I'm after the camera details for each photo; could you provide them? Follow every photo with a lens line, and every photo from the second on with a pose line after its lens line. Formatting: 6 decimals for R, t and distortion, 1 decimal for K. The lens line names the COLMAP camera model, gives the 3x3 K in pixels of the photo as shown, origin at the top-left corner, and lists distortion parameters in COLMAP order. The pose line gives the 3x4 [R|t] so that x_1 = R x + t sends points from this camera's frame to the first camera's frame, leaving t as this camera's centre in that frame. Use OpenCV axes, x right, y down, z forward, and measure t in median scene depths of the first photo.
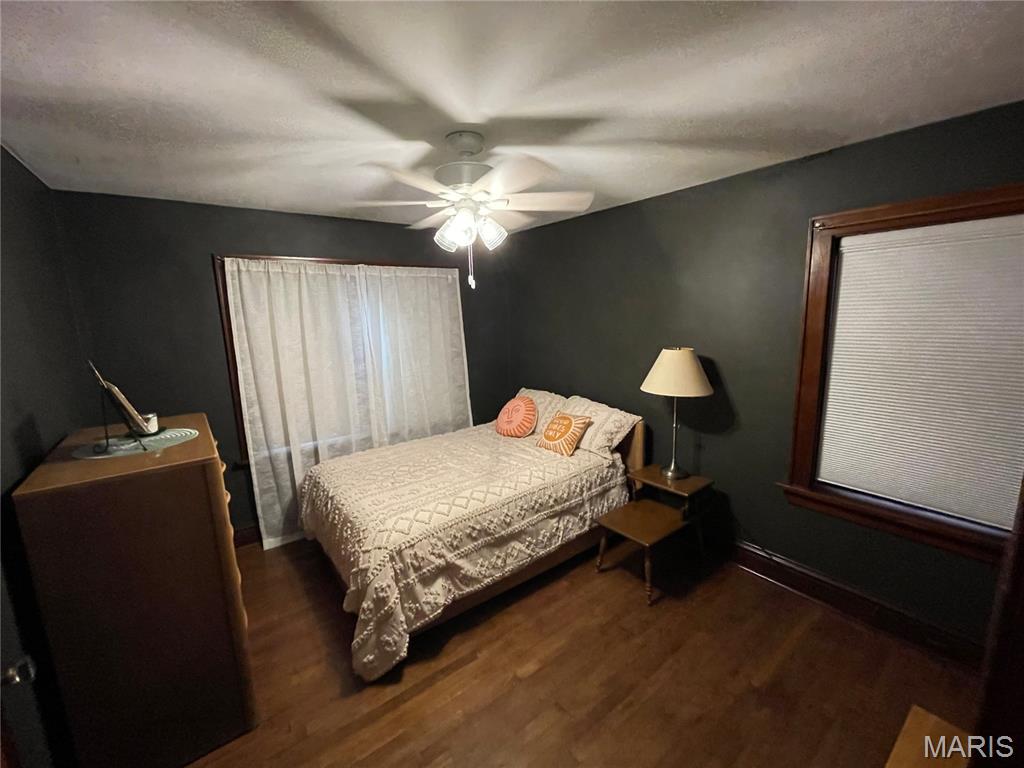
lens RADIAL K [[413.3, 0, 507.5], [0, 413.3, 382.9], [0, 0, 1]] dist [-0.000197, -0.000100]
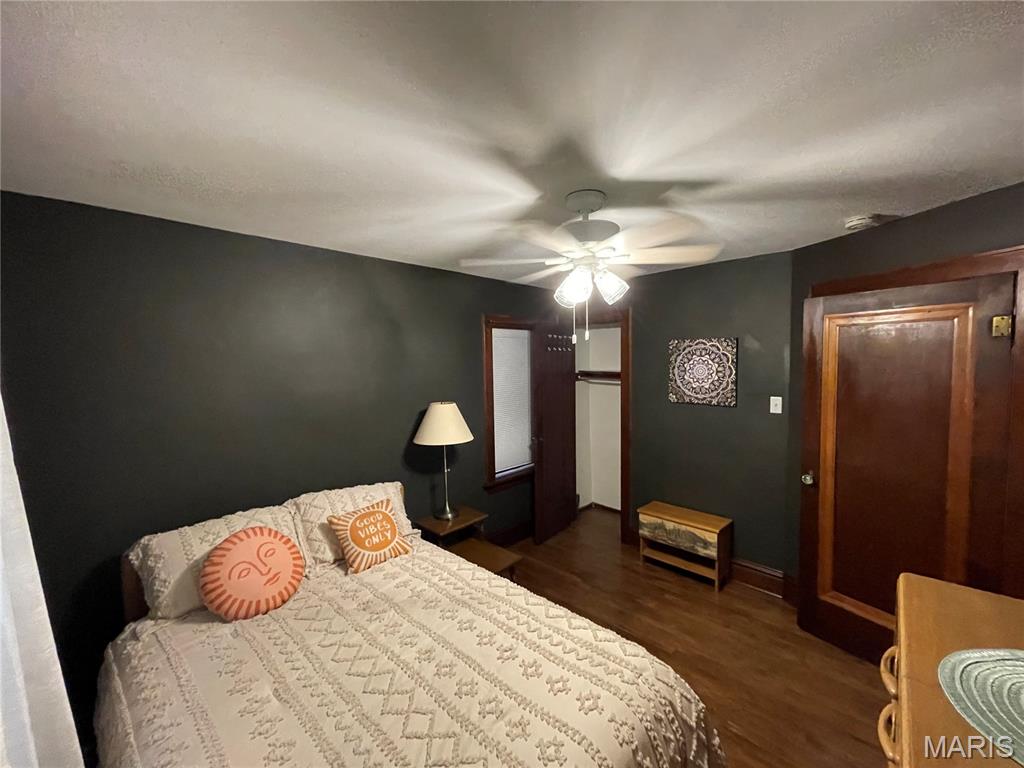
lens RADIAL K [[413.3, 0, 507.5], [0, 413.3, 382.9], [0, 0, 1]] dist [-0.000197, -0.000100]
pose [[-0.150924, -0.019488, 0.988353, -0.739098], [0.197630, 0.979027, 0.049482, -0.156044], [-0.968589, 0.202796, -0.143907, 0.977967]]
